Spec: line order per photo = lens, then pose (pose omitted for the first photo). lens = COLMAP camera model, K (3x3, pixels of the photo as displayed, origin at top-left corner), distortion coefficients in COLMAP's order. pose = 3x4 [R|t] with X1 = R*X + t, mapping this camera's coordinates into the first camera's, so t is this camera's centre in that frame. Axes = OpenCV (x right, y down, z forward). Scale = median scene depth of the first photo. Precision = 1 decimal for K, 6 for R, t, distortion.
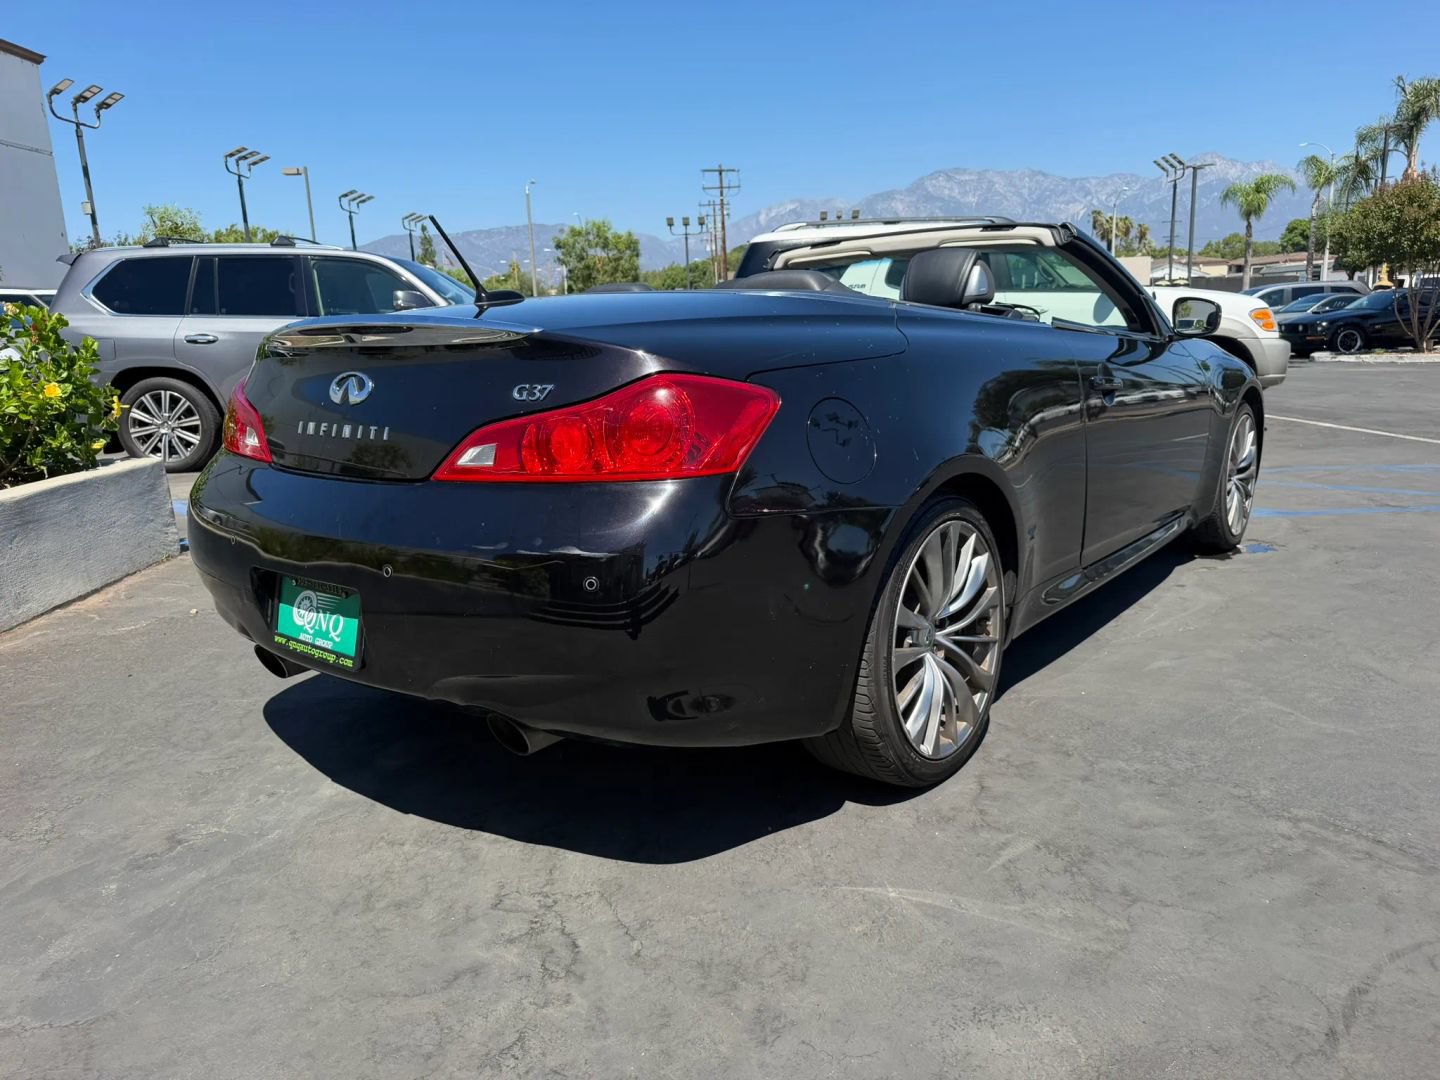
lens RADIAL K [[1005.9, 0, 722.0], [0, 1005.9, 533.0], [0, 0, 1]] dist [0.002028, -0.008073]
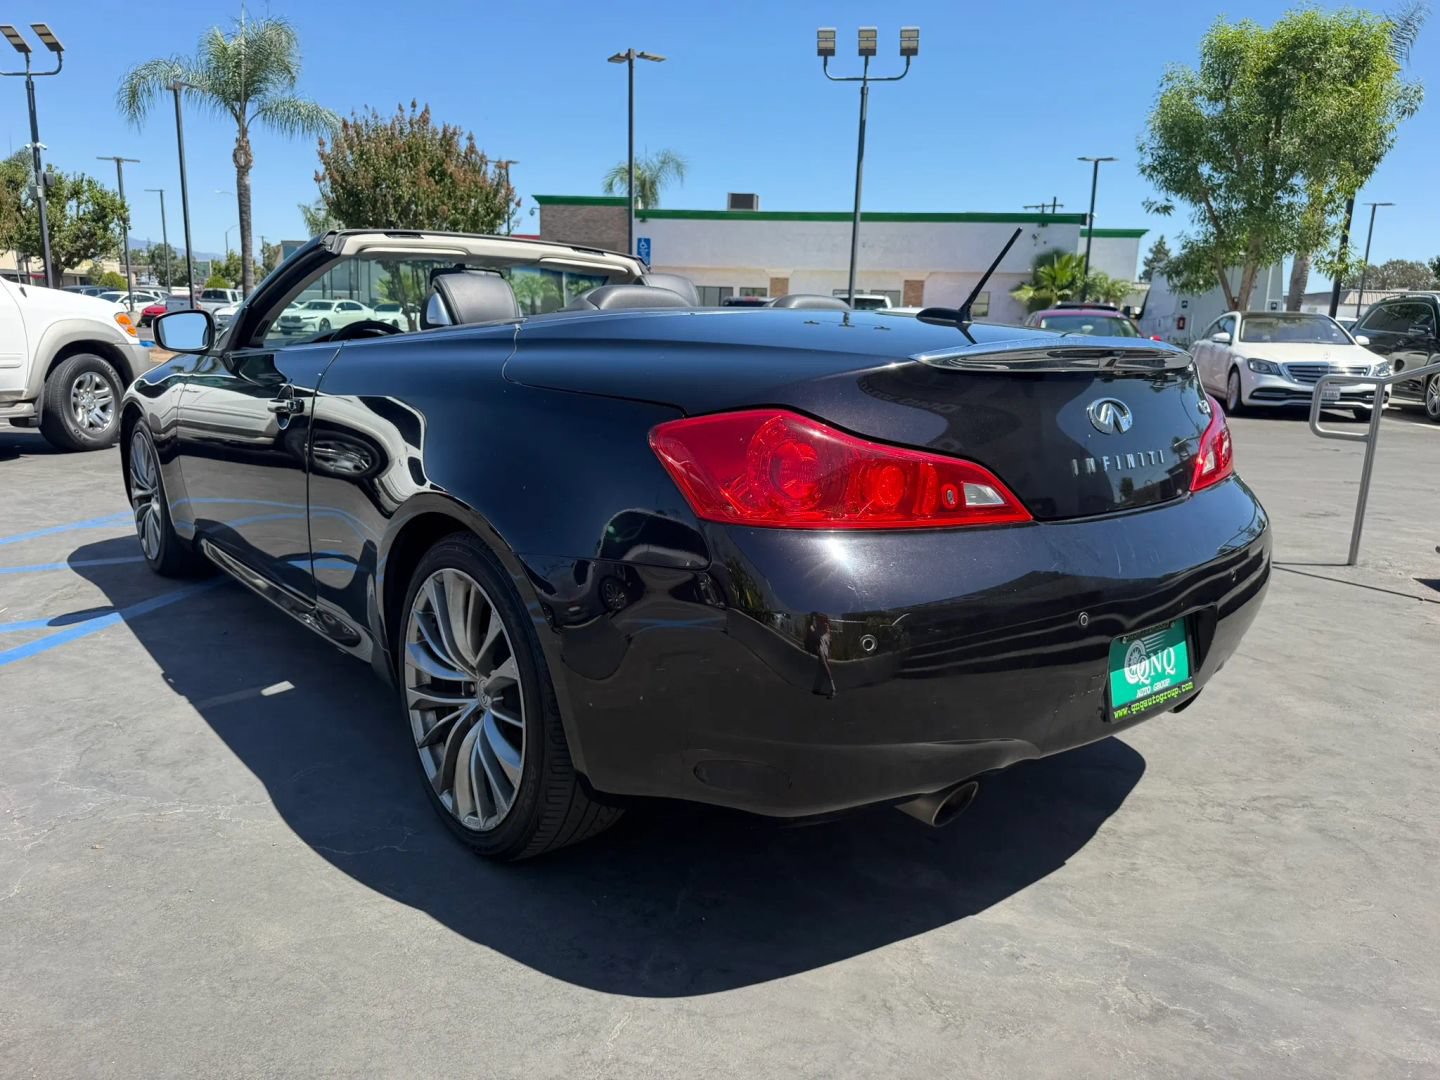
lens RADIAL K [[999.2, 0, 714.6], [0, 999.2, 534.8], [0, 0, 1]] dist [0.004543, -0.009619]
pose [[0.218755, -0.159976, 0.962577, -1.292573], [0.158381, 0.979209, 0.126747, -0.202676], [-0.962840, 0.124727, 0.239545, 1.096556]]
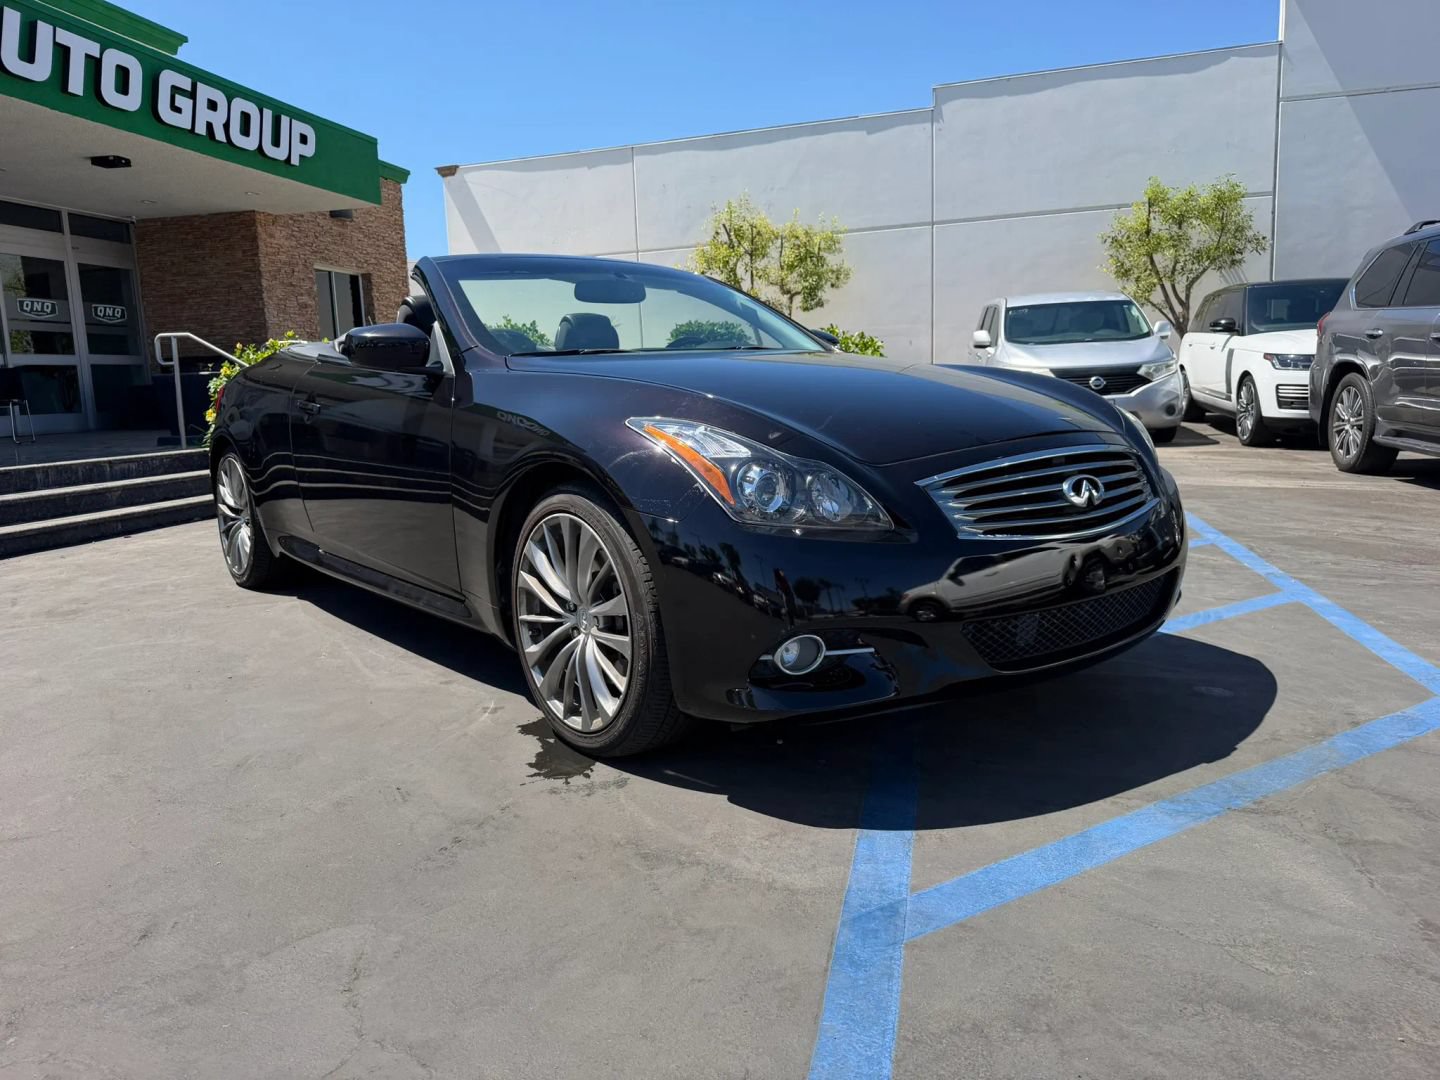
lens RADIAL K [[998.6, 0, 714.7], [0, 998.6, 527.4], [0, 0, 1]] dist [0.011634, -0.016315]
pose [[-0.196807, 0.177516, -0.964238, 2.106044], [-0.149051, 0.966625, 0.208377, -0.475884], [0.969046, 0.184730, -0.163779, 2.410193]]
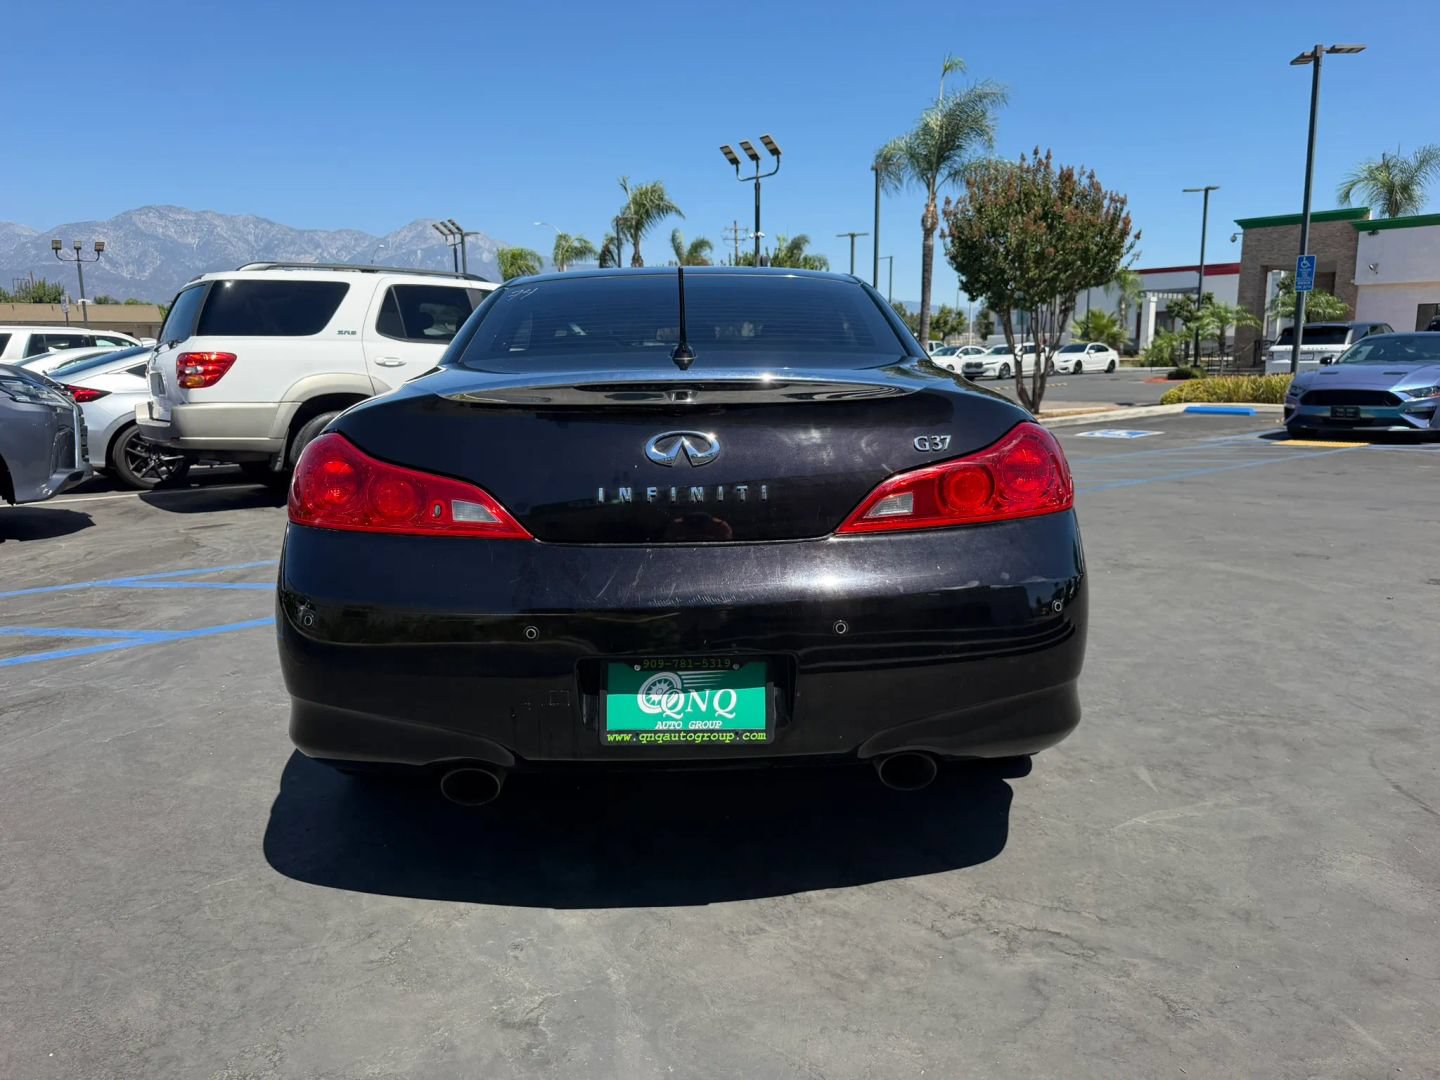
lens RADIAL K [[1003.9, 0, 714.5], [0, 1003.9, 513.7], [0, 0, 1]] dist [0.043437, -0.062464]
pose [[0.777265, -0.069409, 0.625333, -0.890563], [0.111916, 0.993299, -0.028855, -0.050470], [-0.619140, 0.092412, 0.779824, 0.253718]]
